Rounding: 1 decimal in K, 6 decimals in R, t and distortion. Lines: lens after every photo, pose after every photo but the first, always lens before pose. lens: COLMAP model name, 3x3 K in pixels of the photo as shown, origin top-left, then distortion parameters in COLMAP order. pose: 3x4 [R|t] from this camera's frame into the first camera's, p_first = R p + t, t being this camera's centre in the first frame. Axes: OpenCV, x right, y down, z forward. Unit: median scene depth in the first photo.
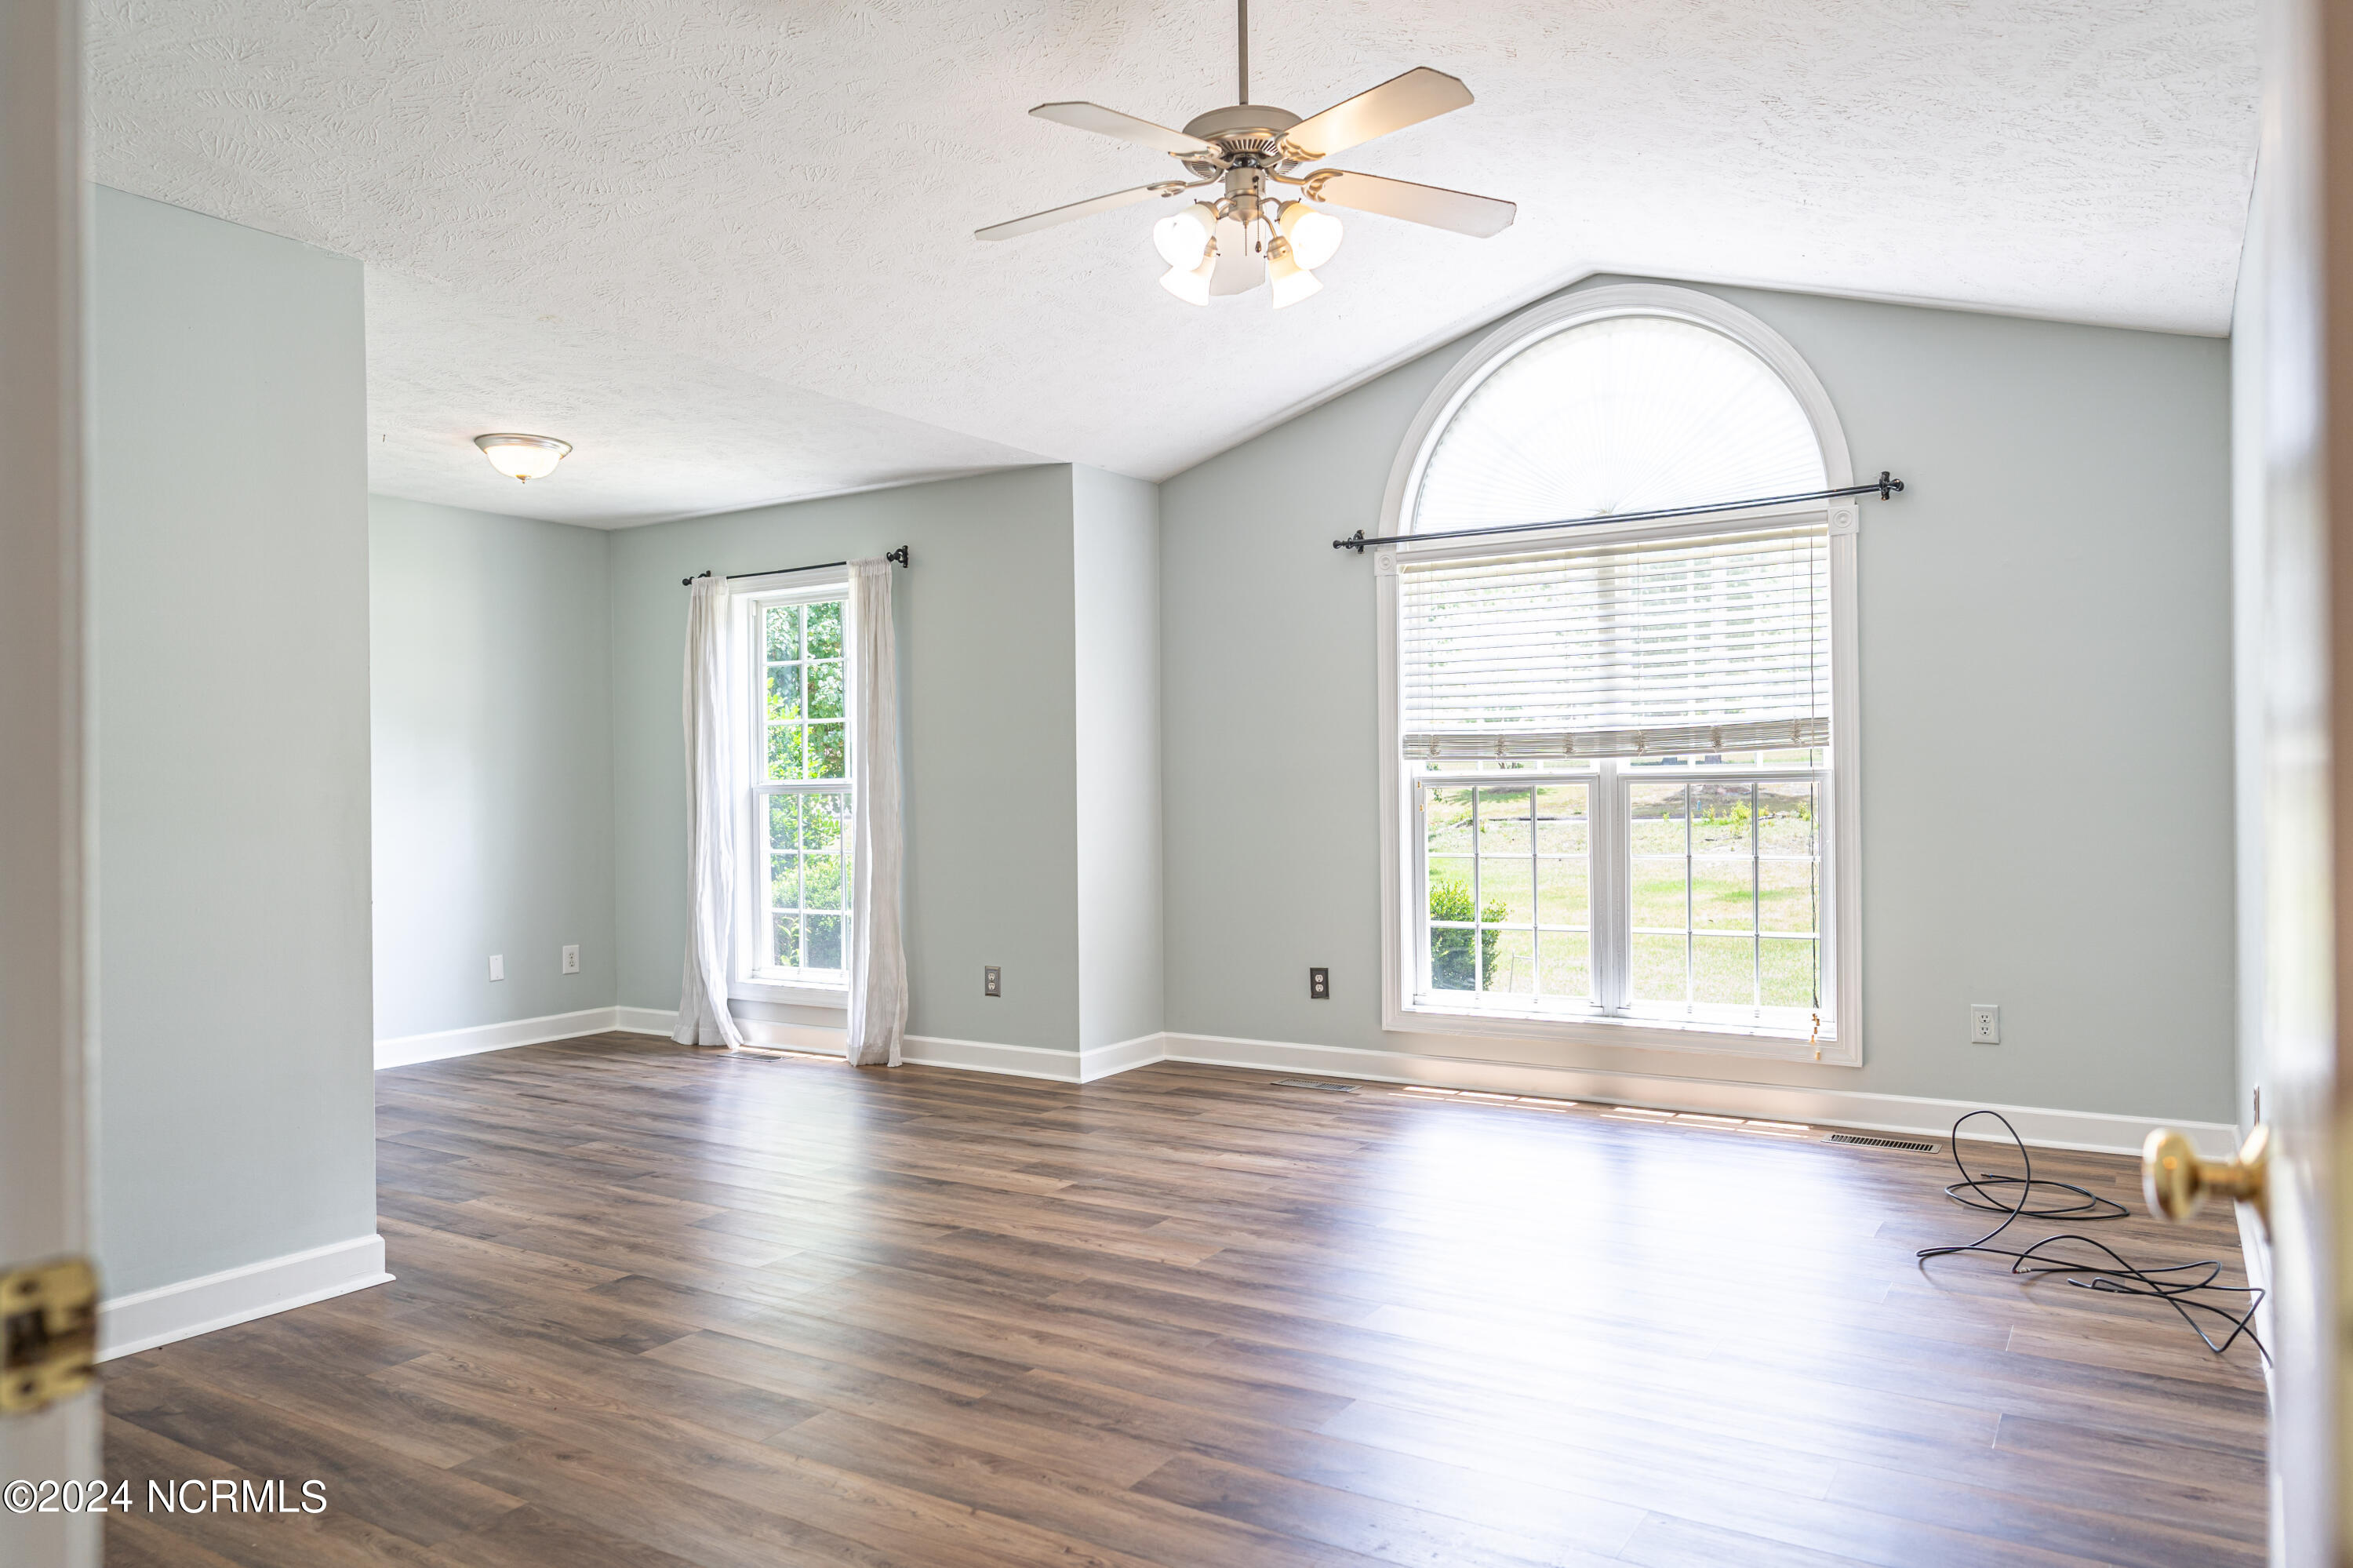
lens RADIAL K [[1583.0, 0, 1161.2], [0, 1583.0, 797.7], [0, 0, 1]] dist [-0.004700, 0.003656]
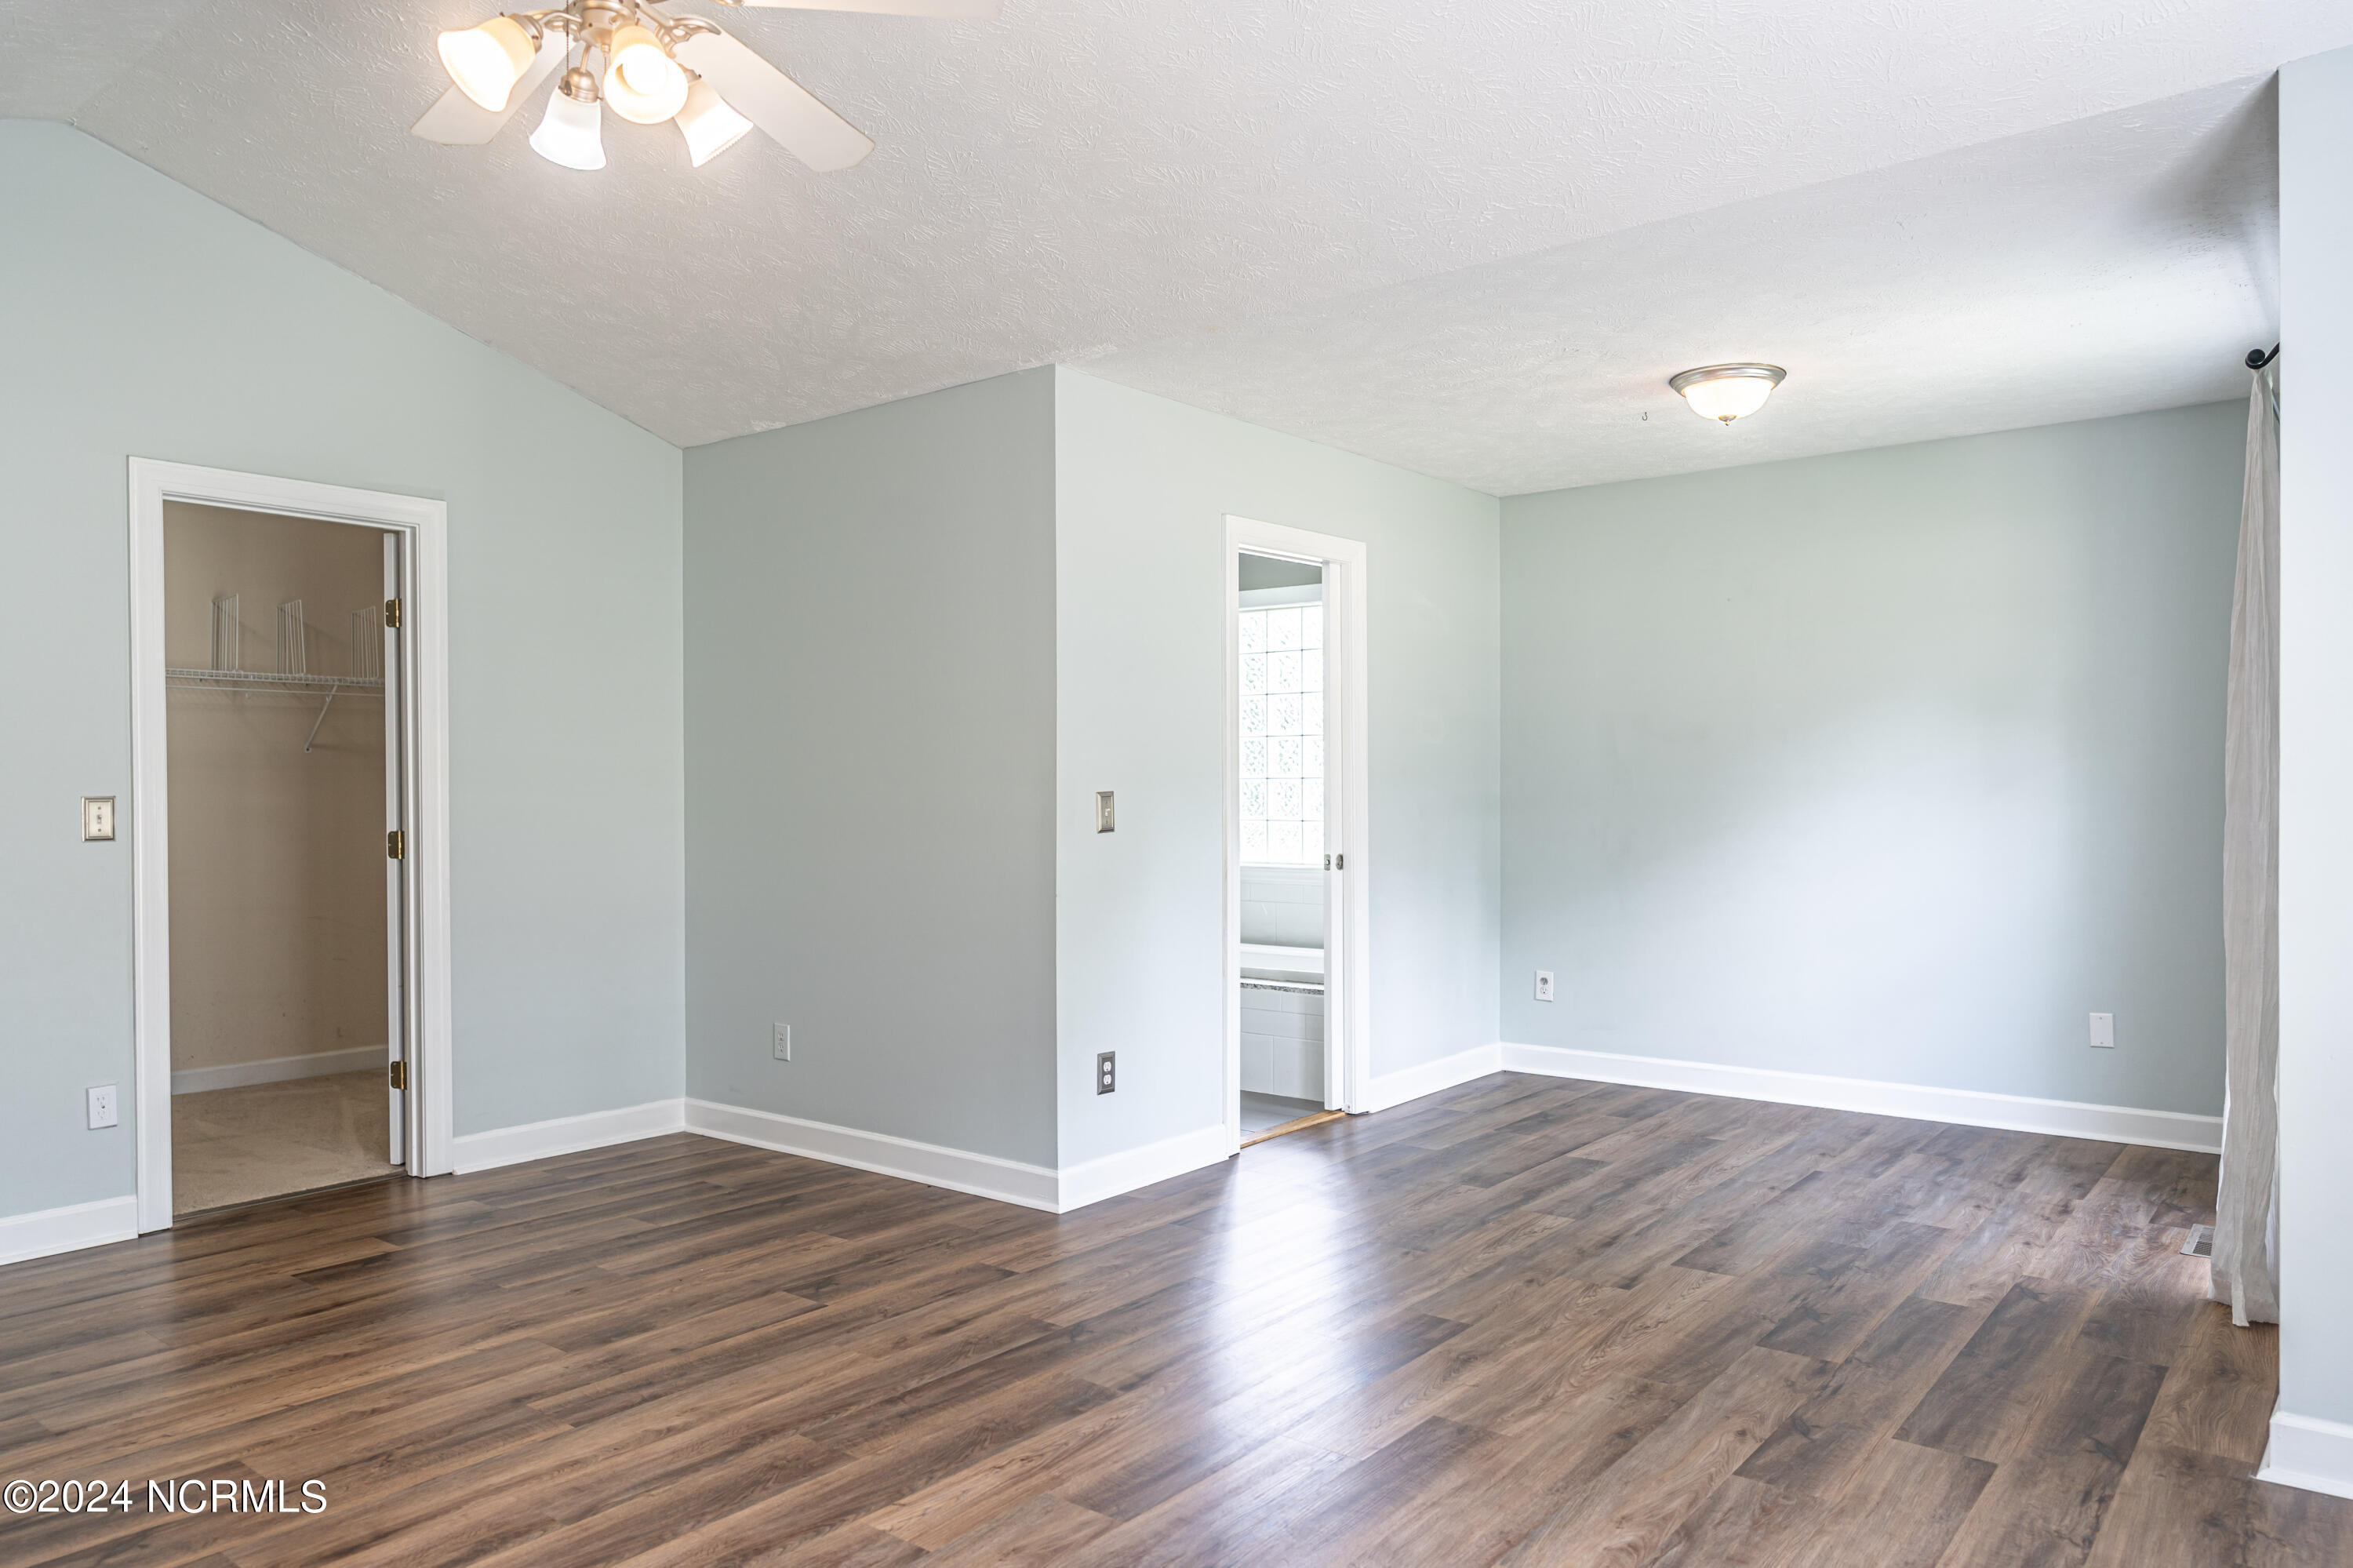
lens RADIAL K [[1583.0, 0, 1161.2], [0, 1583.0, 797.7], [0, 0, 1]] dist [-0.004700, 0.003656]
pose [[-0.122781, 0.014198, -0.992332, 0.734995], [0.003733, 0.999897, 0.013844, -0.023879], [0.992427, -0.002004, -0.122821, 1.333168]]
